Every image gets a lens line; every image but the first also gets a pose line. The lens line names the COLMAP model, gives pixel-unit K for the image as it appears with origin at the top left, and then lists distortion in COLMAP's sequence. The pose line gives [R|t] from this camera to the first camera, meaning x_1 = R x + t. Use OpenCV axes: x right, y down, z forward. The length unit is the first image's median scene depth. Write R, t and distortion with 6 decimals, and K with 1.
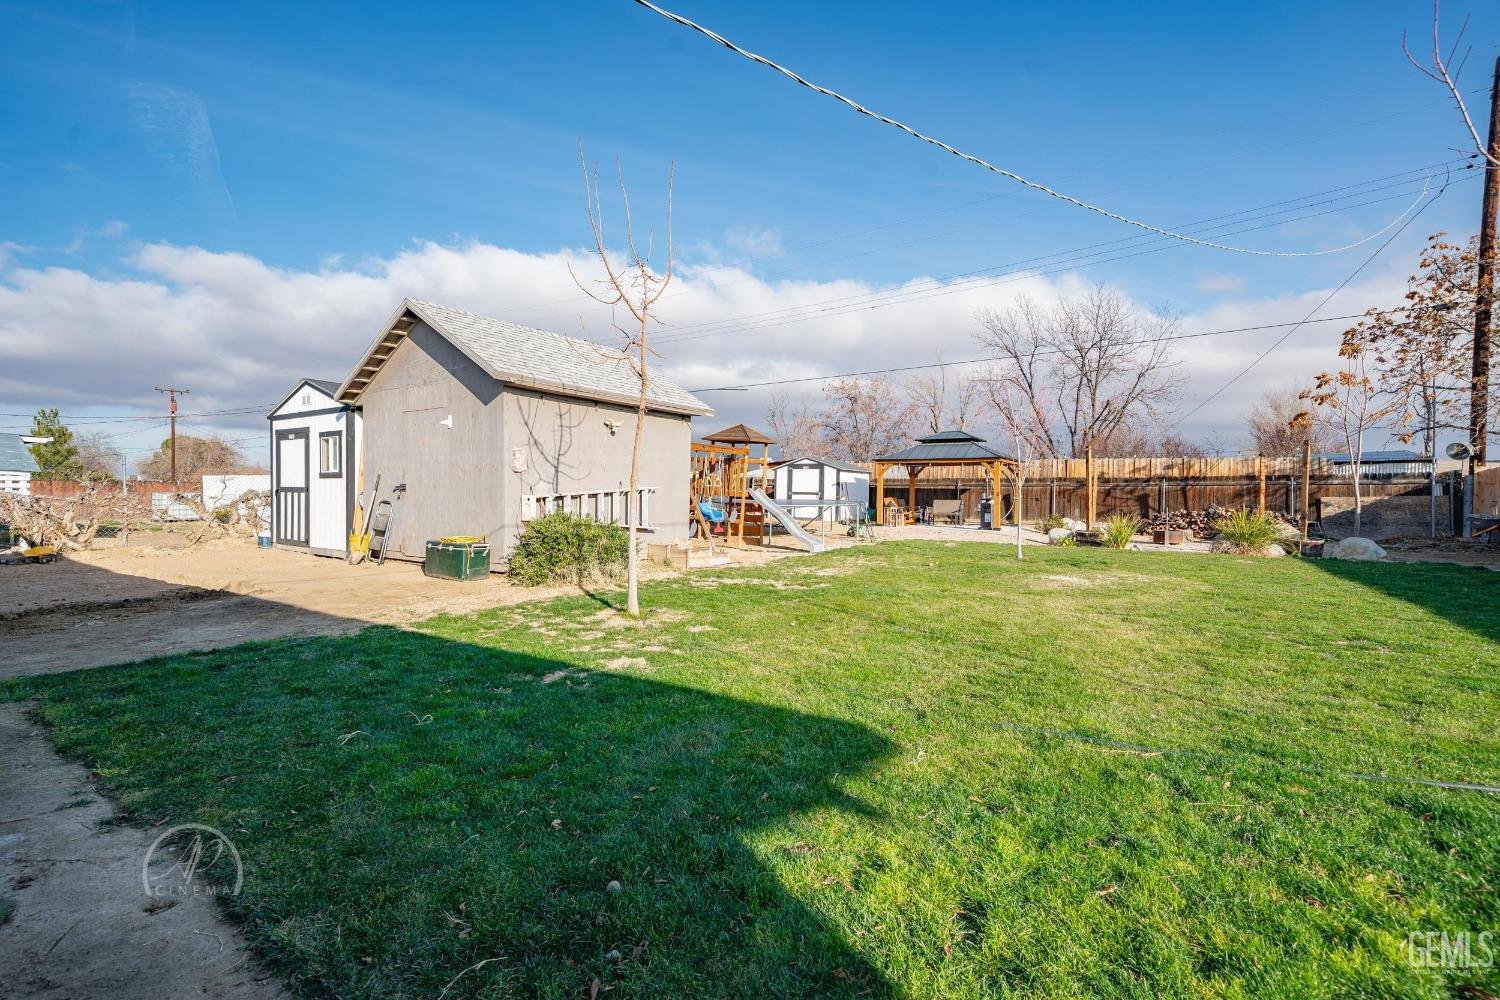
lens RADIAL K [[672.7, 0, 740.4], [0, 672.7, 502.2], [0, 0, 1]] dist [0.010766, 0.001965]
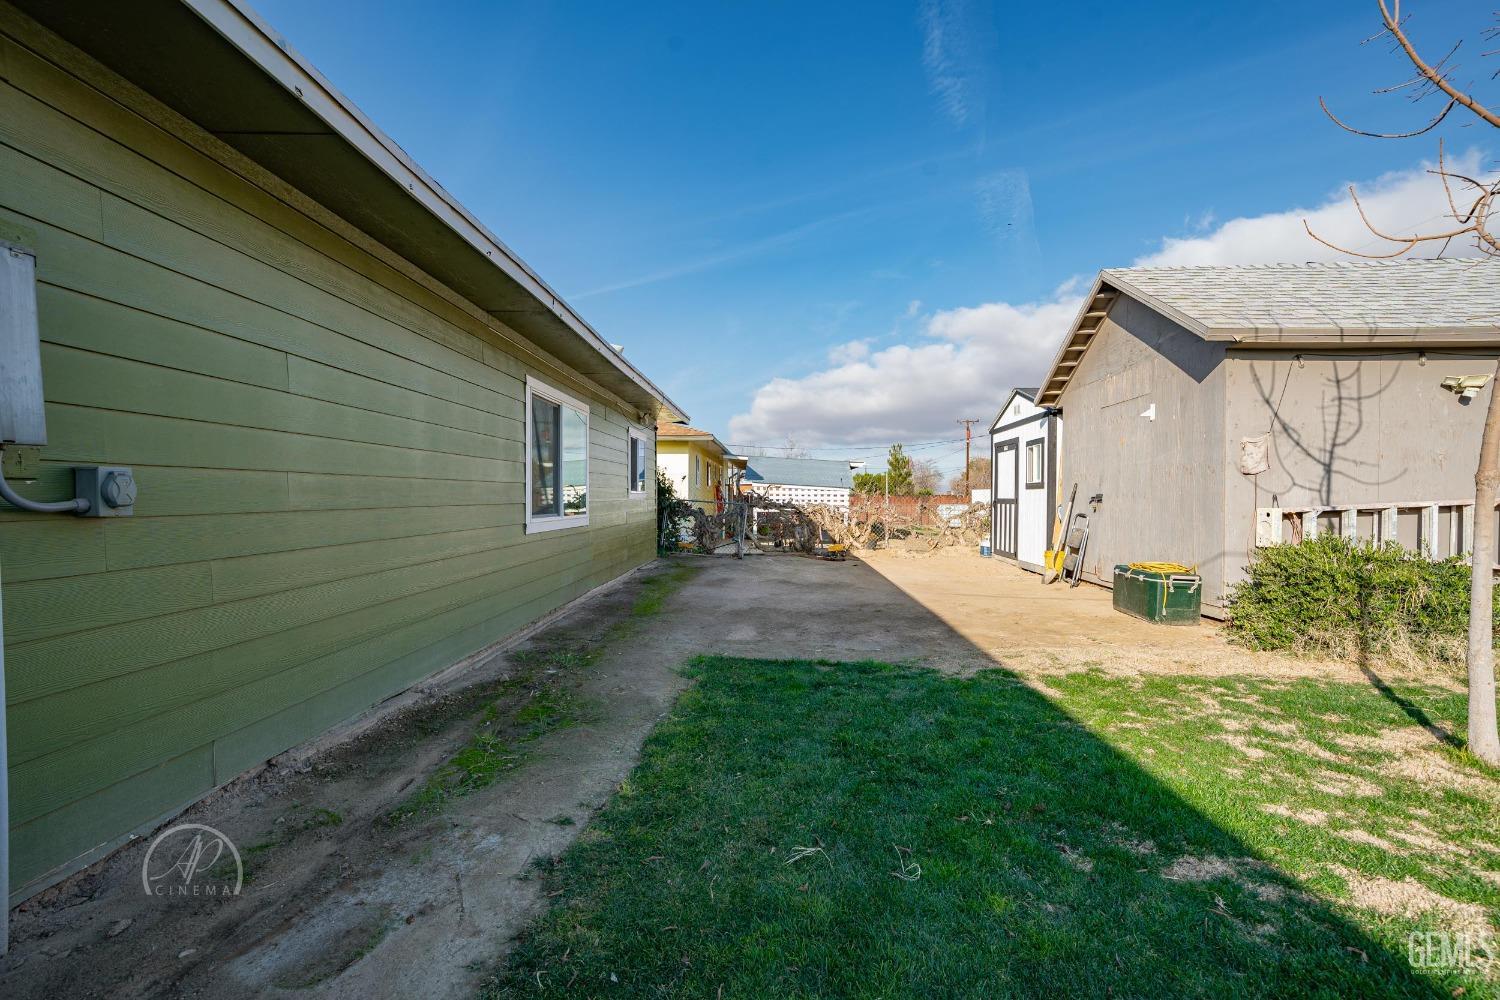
lens RADIAL K [[672.7, 0, 738.3], [0, 672.7, 500.8], [0, 0, 1]] dist [0.010766, 0.001965]
pose [[0.509932, 0.000334, -0.860215, -0.008552], [-0.019127, 0.999757, -0.010950, -0.000769], [0.860002, 0.022037, 0.509815, 0.215271]]
